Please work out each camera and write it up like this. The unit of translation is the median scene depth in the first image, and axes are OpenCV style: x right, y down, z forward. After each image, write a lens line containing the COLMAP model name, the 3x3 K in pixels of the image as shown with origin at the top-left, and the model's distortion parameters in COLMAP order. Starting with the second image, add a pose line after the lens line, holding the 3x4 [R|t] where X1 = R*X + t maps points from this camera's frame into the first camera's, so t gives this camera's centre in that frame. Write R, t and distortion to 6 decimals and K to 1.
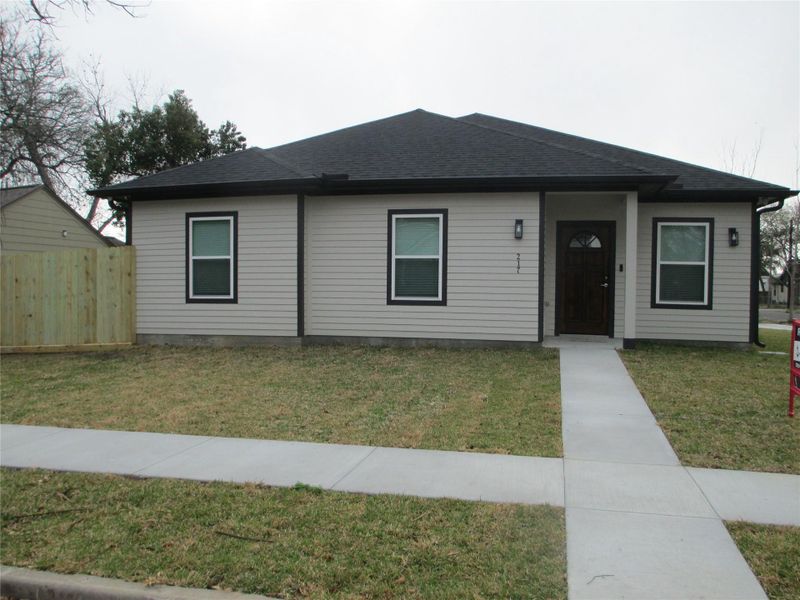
lens RADIAL K [[633.1, 0, 400.0], [0, 633.1, 300.0], [0, 0, 1]] dist [-0.075733, 0.003611]
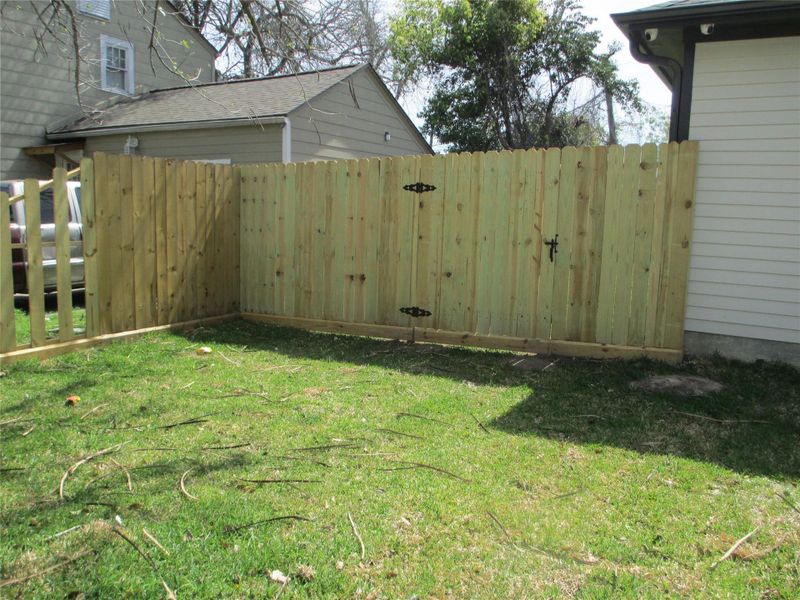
lens RADIAL K [[671.7, 0, 400.3], [0, 671.7, 281.9], [0, 0, 1]] dist [-0.055511, 0.022427]
pose [[0.949260, 0.072855, -0.305936, -0.474934], [-0.049580, 0.995300, 0.083180, -0.013920], [0.310558, -0.063791, 0.948411, 0.460001]]
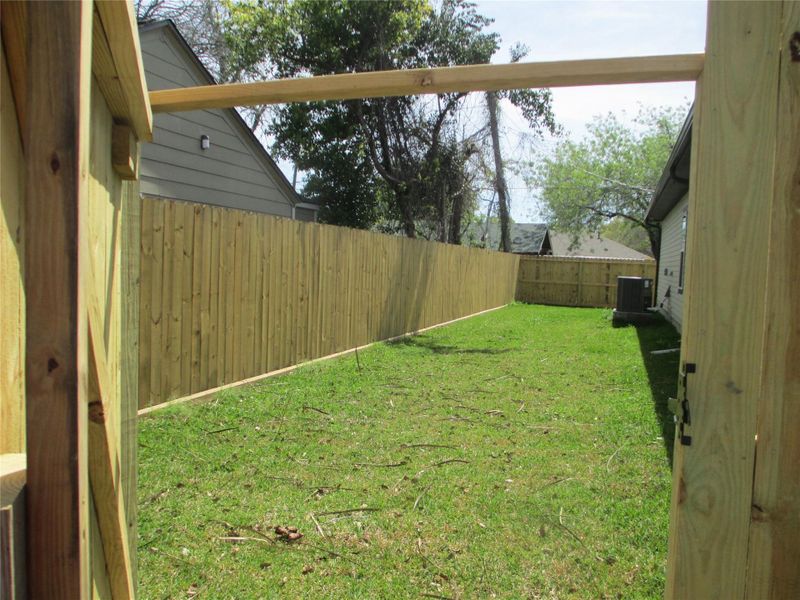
lens RADIAL K [[687.8, 0, 399.8], [0, 687.8, 313.9], [0, 0, 1]] dist [-0.107199, 0.100392]
pose [[0.990732, 0.056365, -0.123583, -0.559376], [-0.050678, 0.997527, 0.048695, -0.025735], [0.126022, -0.041981, 0.991139, 0.880310]]
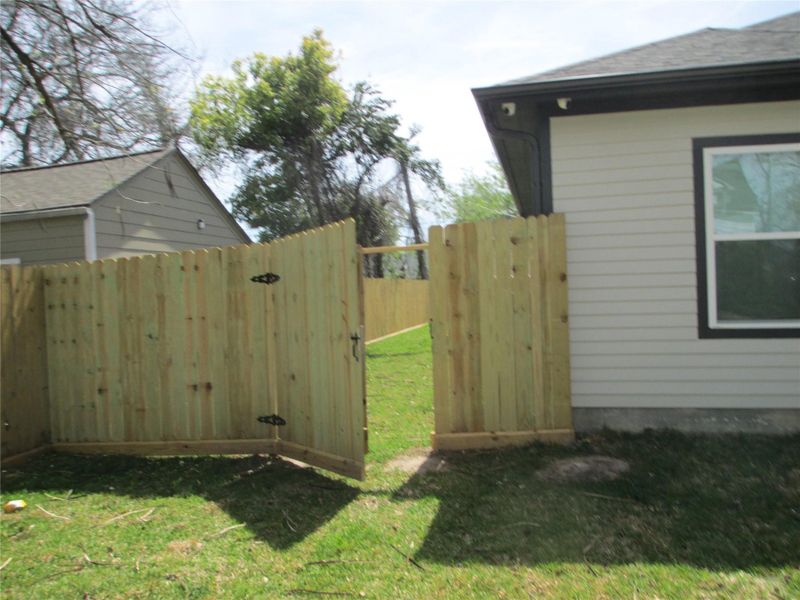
lens RADIAL K [[671.7, 0, 400.3], [0, 671.7, 281.9], [0, 0, 1]] dist [-0.055511, 0.022427]
pose [[0.999256, -0.031633, -0.022081, -0.532910], [0.030729, 0.998721, -0.040151, -0.021499], [0.023323, 0.039443, 0.998950, 0.509832]]
